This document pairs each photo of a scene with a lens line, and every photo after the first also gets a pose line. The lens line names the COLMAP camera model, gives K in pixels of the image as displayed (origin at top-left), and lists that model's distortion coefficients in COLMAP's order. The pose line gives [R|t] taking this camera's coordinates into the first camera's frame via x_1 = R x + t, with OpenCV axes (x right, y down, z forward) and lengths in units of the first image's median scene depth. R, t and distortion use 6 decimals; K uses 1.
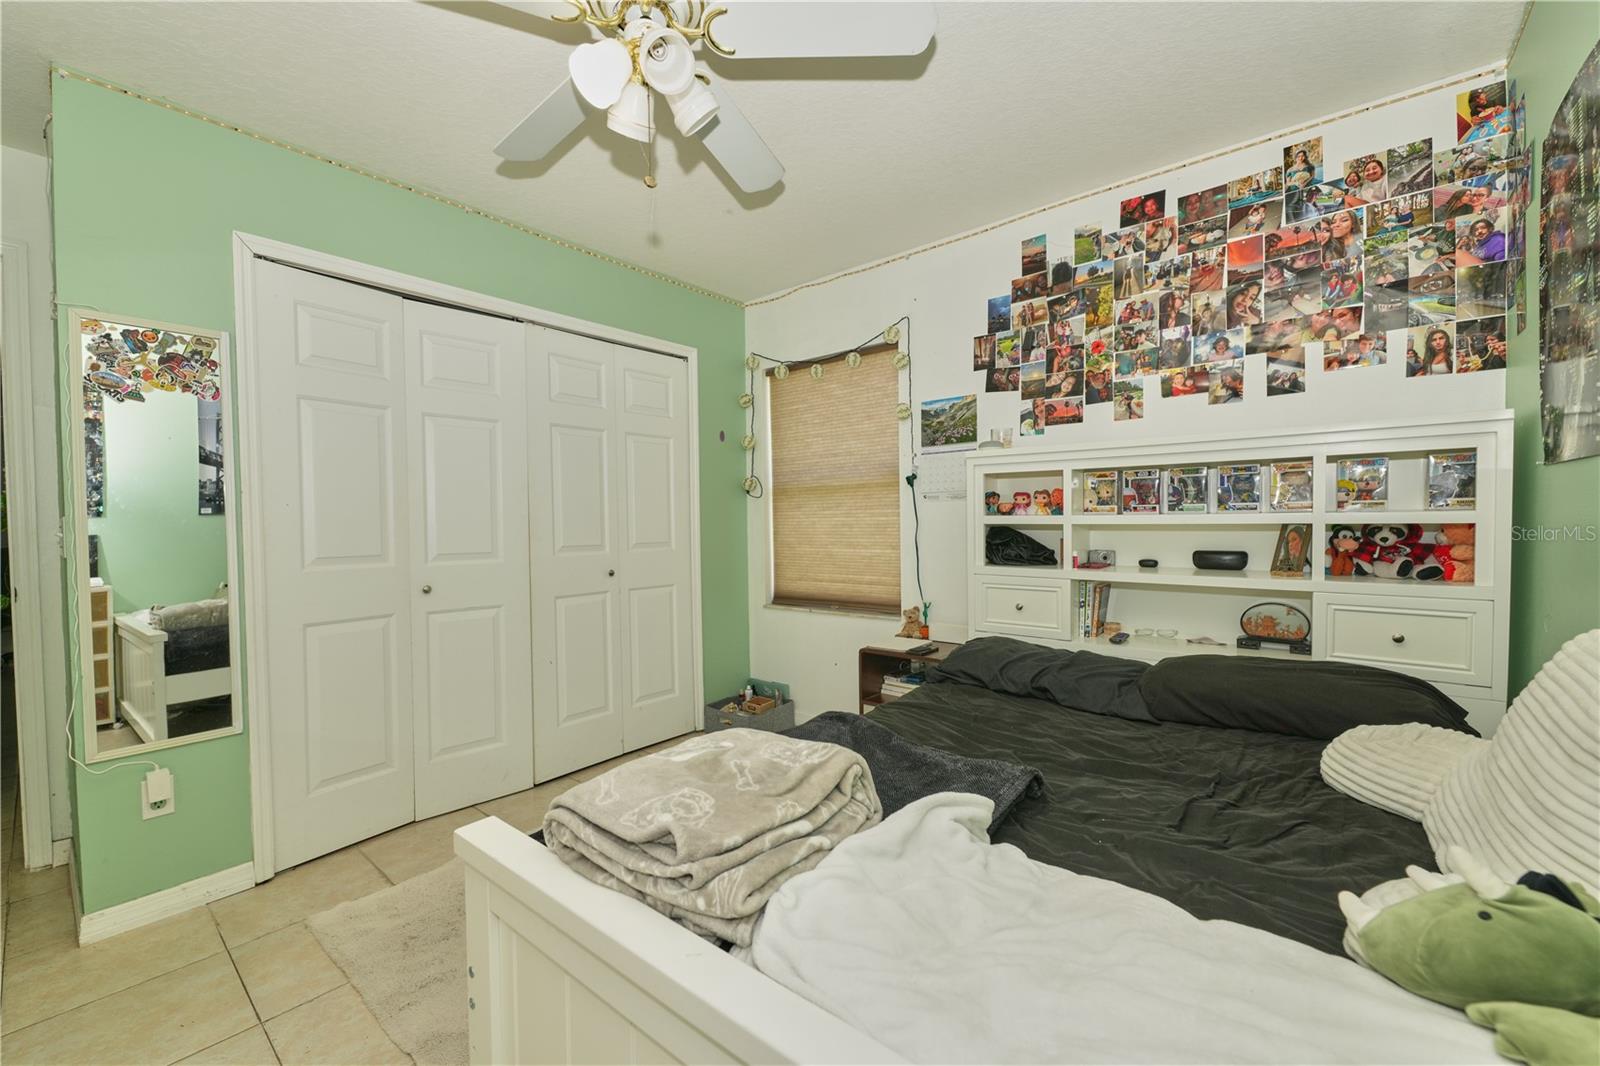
lens RADIAL K [[640.0, 0, 799.5], [0, 640.0, 536.5], [0, 0, 1]] dist [0.015290, -0.009682]
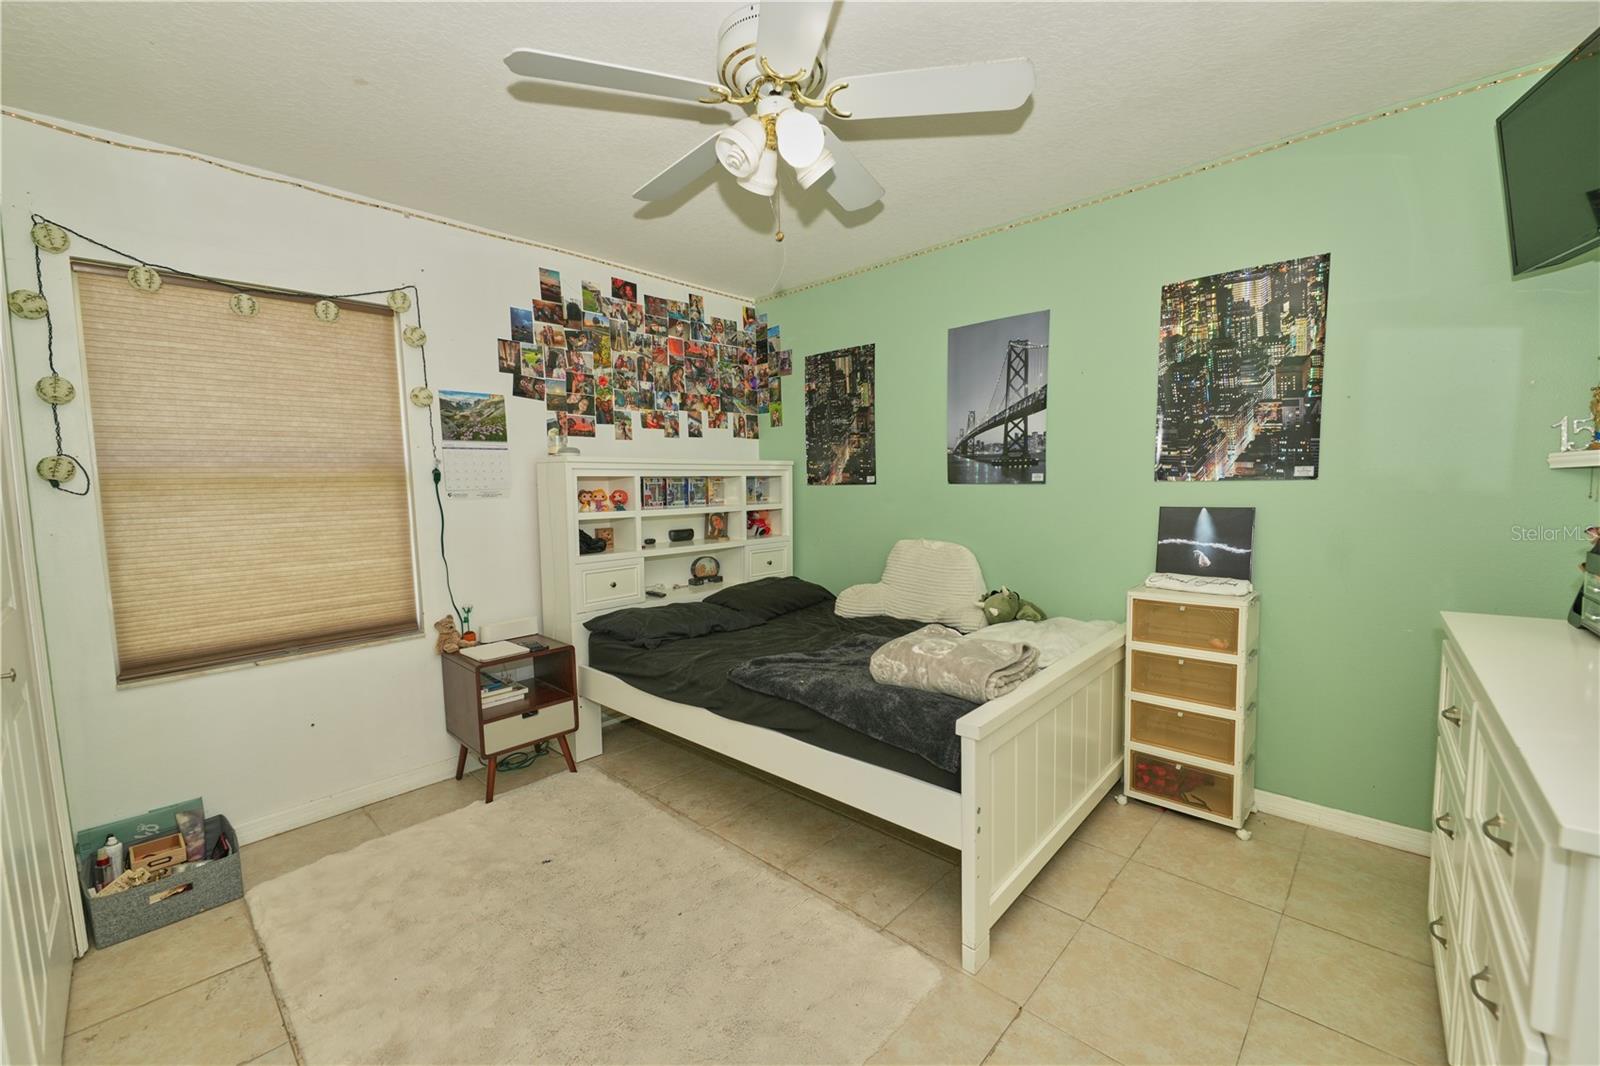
lens RADIAL K [[640.0, 0, 799.5], [0, 640.0, 536.5], [0, 0, 1]] dist [0.015290, -0.009682]
pose [[0.057277, -0.065967, 0.996177, -0.850226], [0.051434, 0.996685, 0.063043, -0.042226], [-0.997033, 0.047626, 0.060480, 0.548033]]
